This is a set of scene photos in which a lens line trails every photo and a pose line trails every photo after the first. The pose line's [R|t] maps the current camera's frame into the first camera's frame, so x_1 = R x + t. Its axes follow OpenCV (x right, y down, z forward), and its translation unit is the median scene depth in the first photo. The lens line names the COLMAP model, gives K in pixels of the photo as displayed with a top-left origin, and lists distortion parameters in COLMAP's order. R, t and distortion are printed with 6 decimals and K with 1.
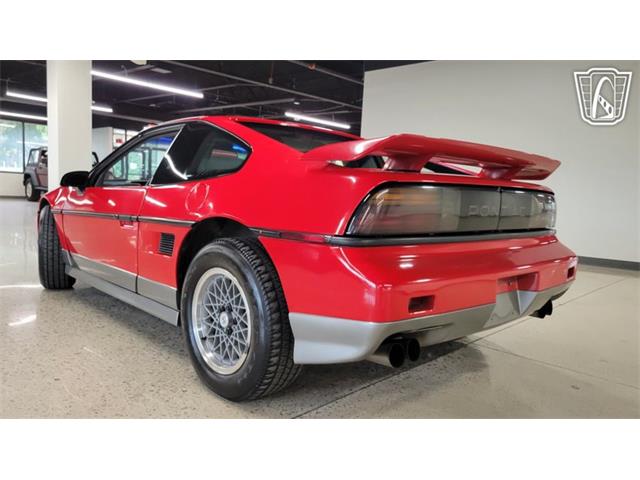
lens RADIAL K [[505.2, 0, 322.2], [0, 505.2, 231.4], [0, 0, 1]] dist [0.026987, -0.008989]
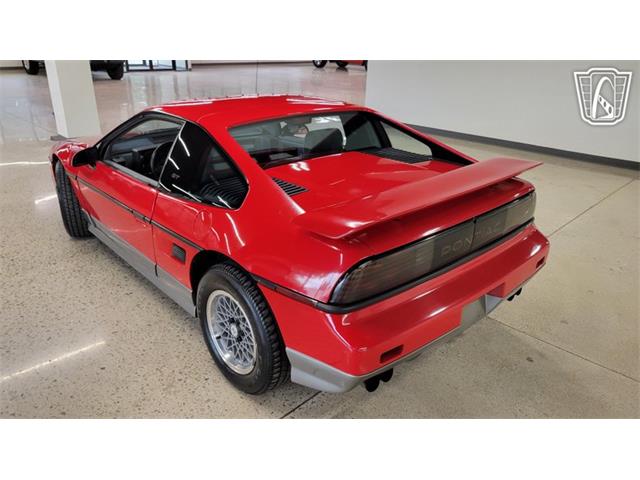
lens RADIAL K [[505.2, 0, 322.2], [0, 505.2, 231.4], [0, 0, 1]] dist [0.026987, -0.008989]
pose [[0.999584, -0.014020, -0.025196, 0.048059], [0.020794, 0.955867, 0.293061, -0.390780], [0.019975, -0.293464, 0.955762, -0.071842]]
